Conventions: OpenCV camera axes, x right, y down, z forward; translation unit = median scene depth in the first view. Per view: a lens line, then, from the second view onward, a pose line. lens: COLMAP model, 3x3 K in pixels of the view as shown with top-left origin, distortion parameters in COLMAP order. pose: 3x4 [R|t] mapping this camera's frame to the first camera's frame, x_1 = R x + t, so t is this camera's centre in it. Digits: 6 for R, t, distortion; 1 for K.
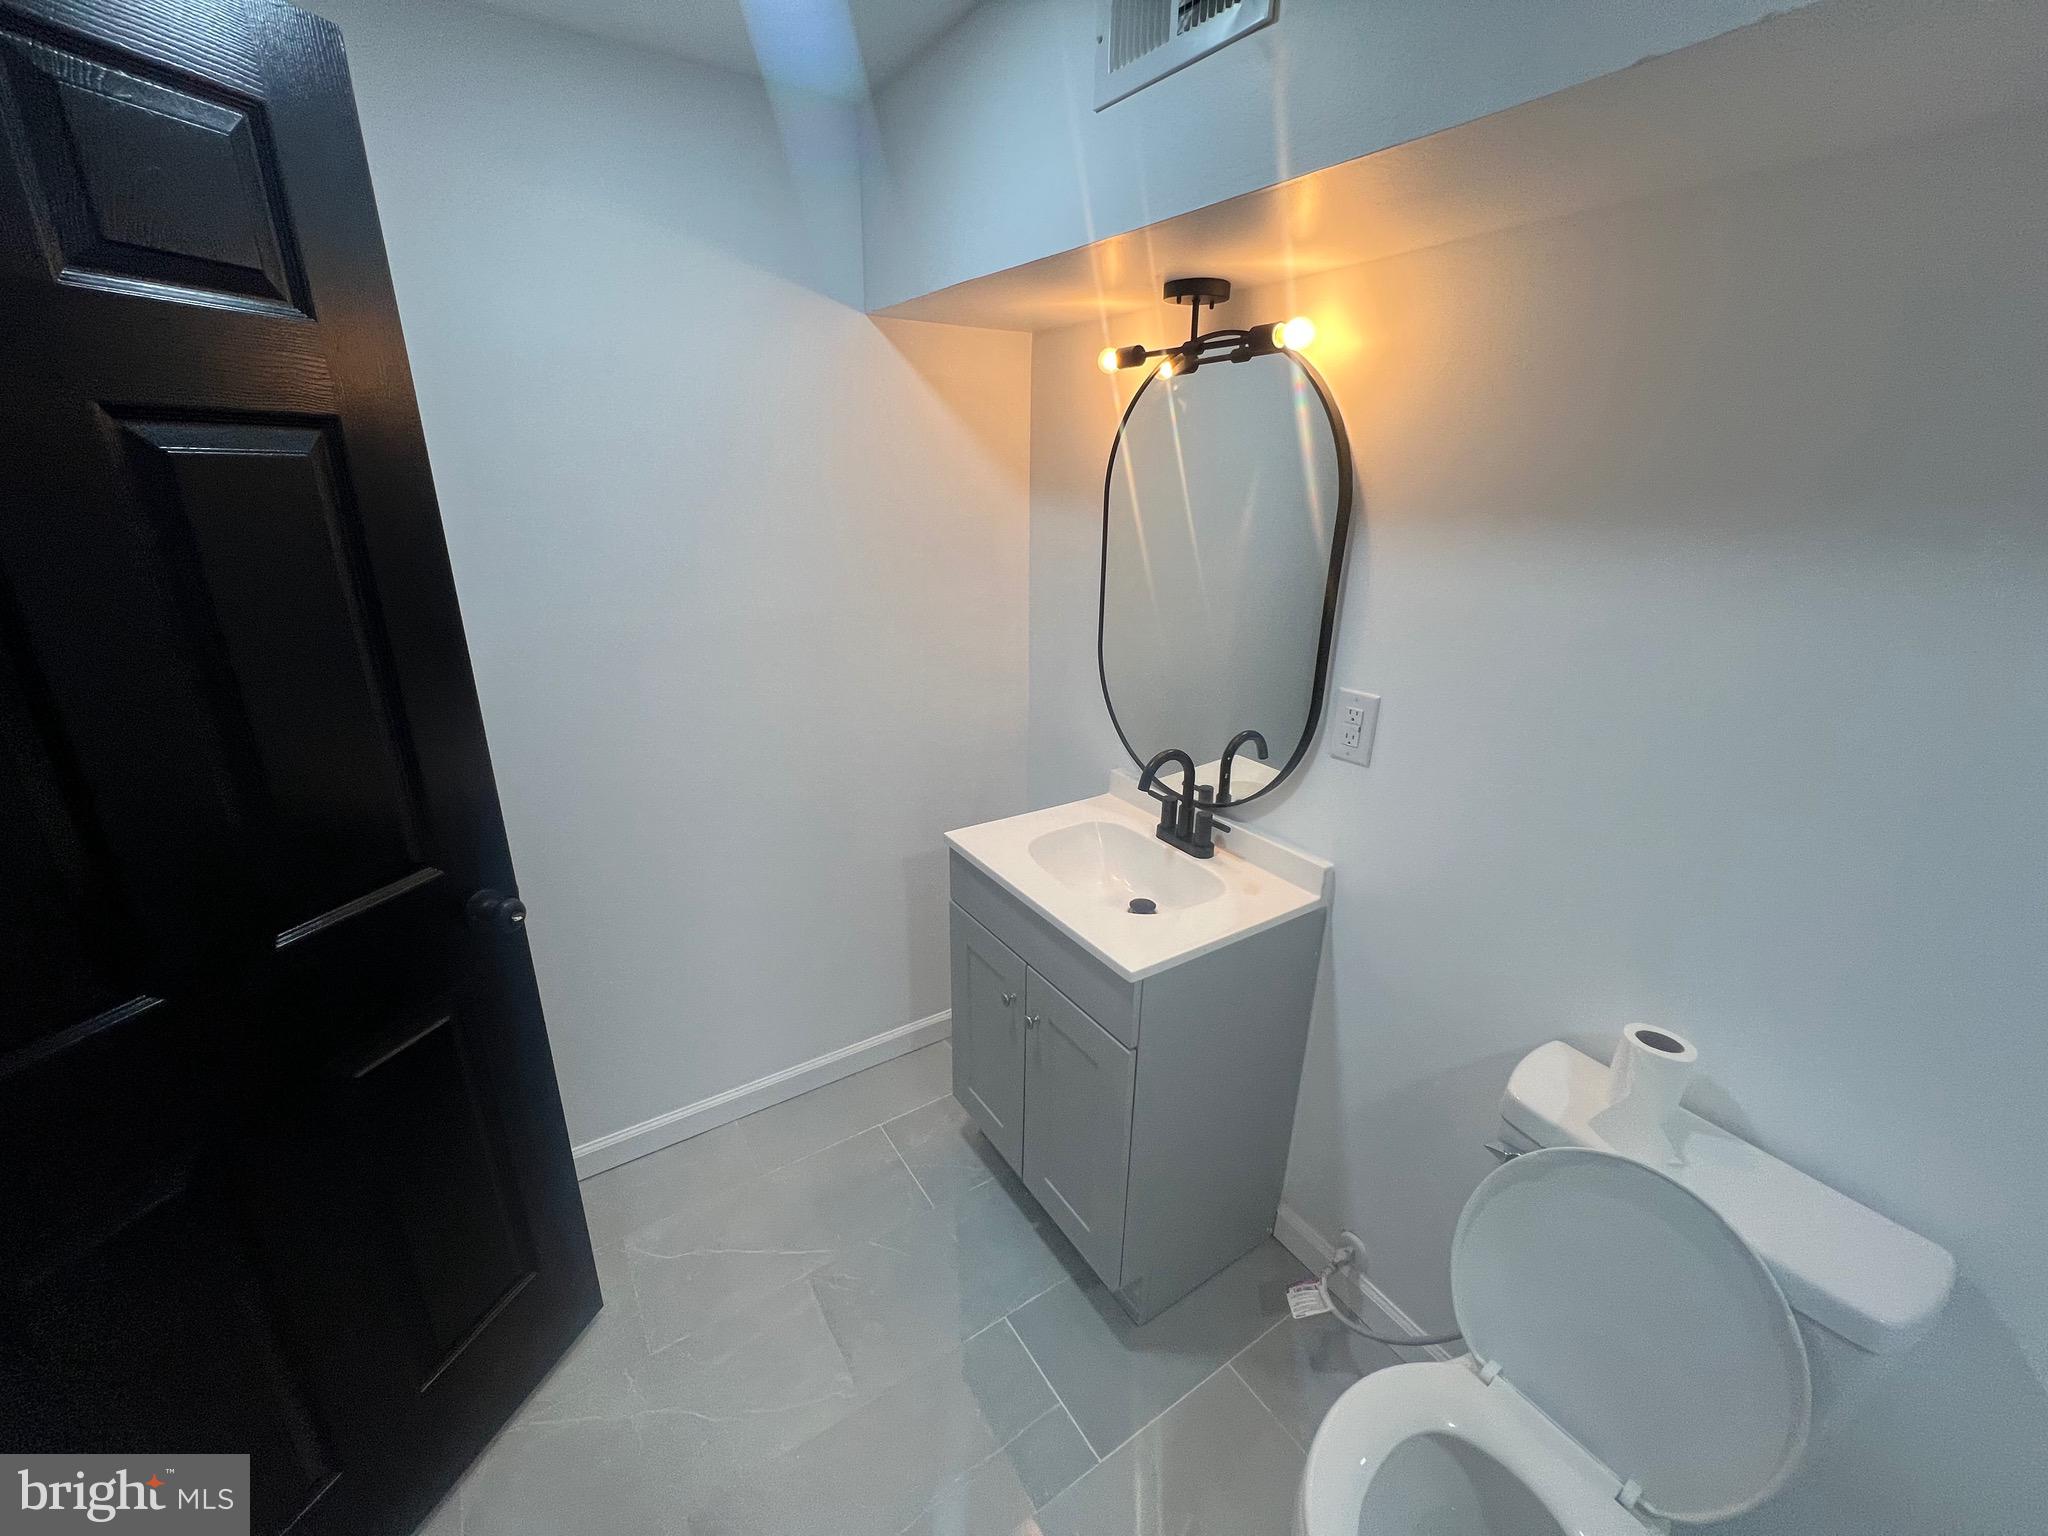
lens RADIAL K [[821.7, 0, 1021.5], [0, 821.7, 769.3], [0, 0, 1]] dist [-0.004476, 0.000880]
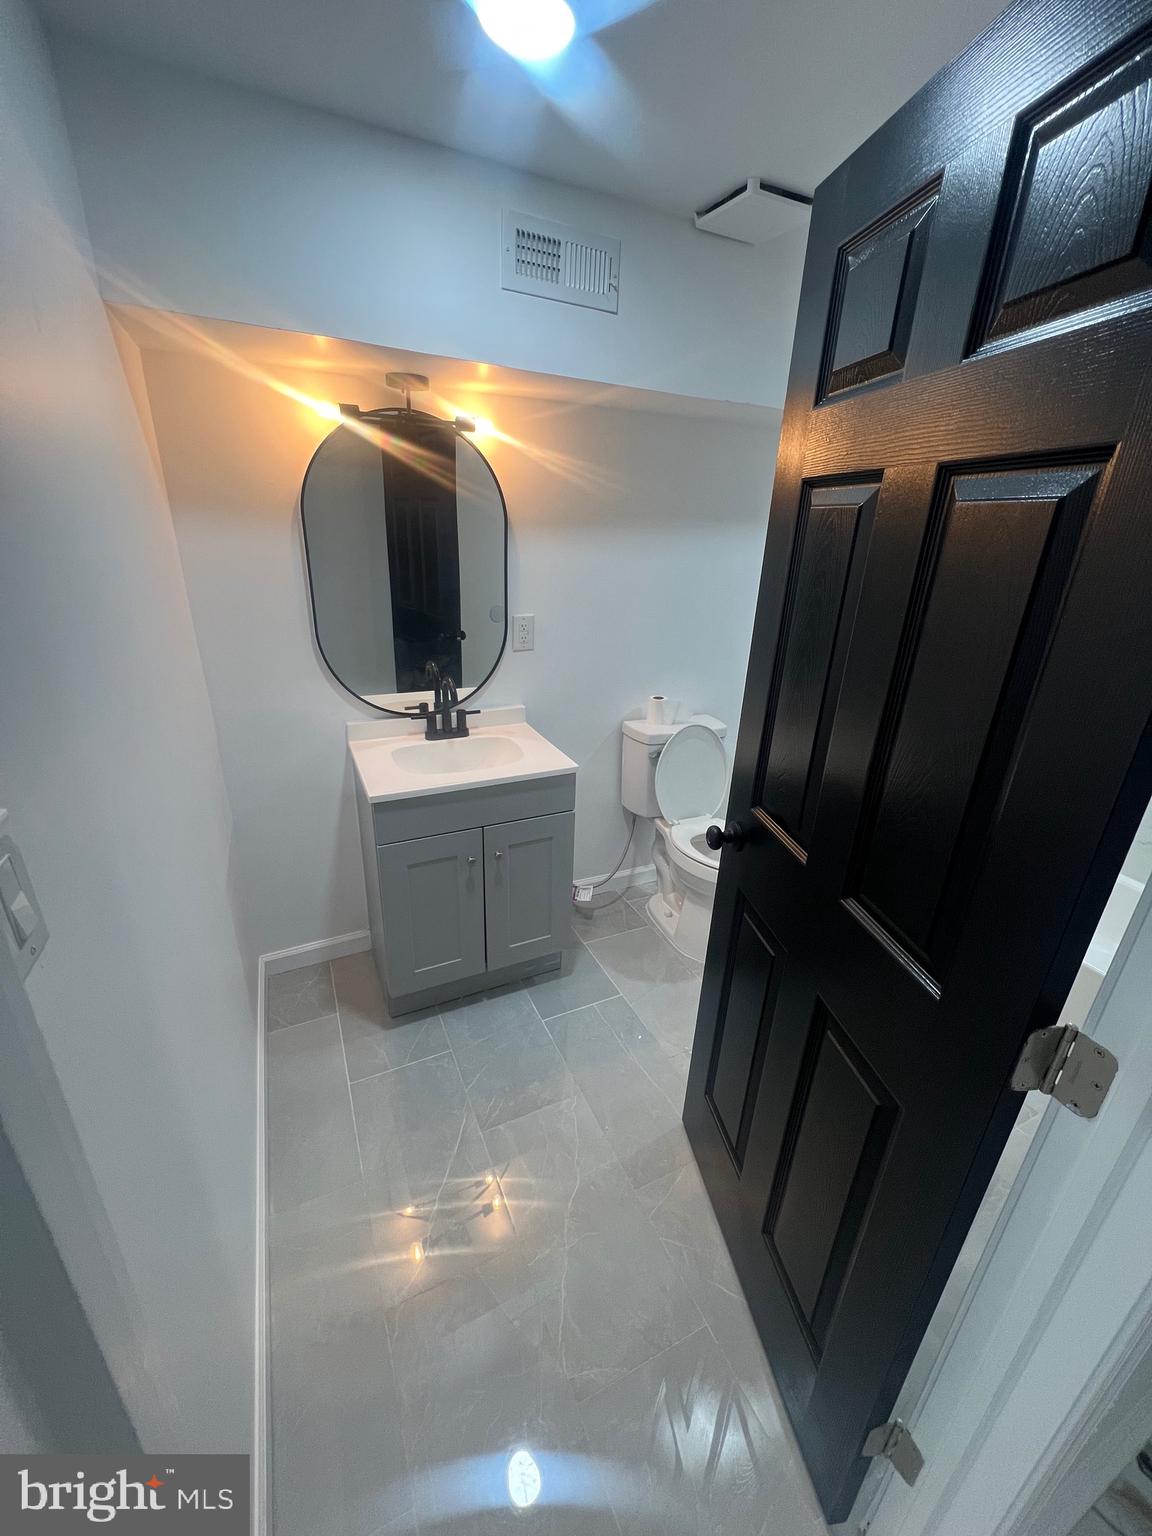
lens RADIAL K [[616.3, 0, 575.9], [0, 616.3, 764.3], [0, 0, 1]] dist [-0.004476, 0.000880]
pose [[0.142822, -0.376812, 0.915213, -0.916713], [0.303223, 0.896886, 0.321948, -0.176948], [-0.942156, 0.231532, 0.242354, 0.485459]]
